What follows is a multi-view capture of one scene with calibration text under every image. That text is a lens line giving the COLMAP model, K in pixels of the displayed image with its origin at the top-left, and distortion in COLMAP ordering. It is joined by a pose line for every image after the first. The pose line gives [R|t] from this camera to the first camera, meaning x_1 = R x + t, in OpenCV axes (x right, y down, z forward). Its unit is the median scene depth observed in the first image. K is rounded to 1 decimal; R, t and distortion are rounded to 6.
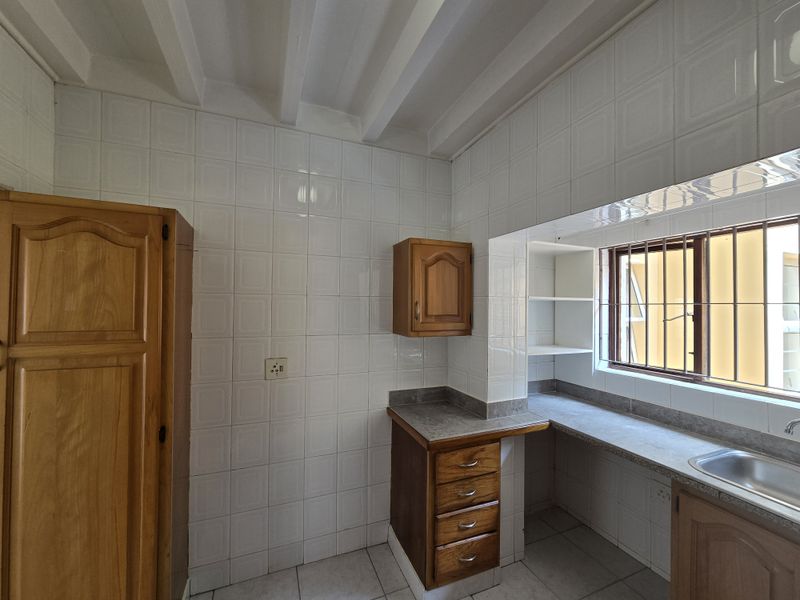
lens RADIAL K [[329.2, 0, 400.0], [0, 329.2, 300.0], [0, 0, 1]] dist [-0.009632, 0.003823]
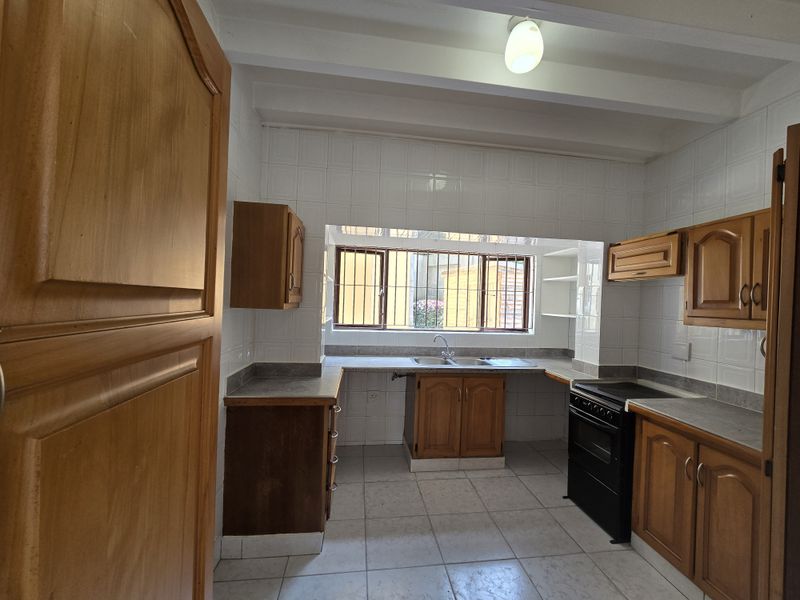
lens RADIAL K [[329.2, 0, 400.0], [0, 329.2, 300.0], [0, 0, 1]] dist [-0.009632, 0.003823]
pose [[0.250591, -0.003289, 0.968087, -0.738548], [-0.054221, 0.998377, 0.017427, 0.043168], [-0.966573, -0.056858, 0.250006, 0.401245]]
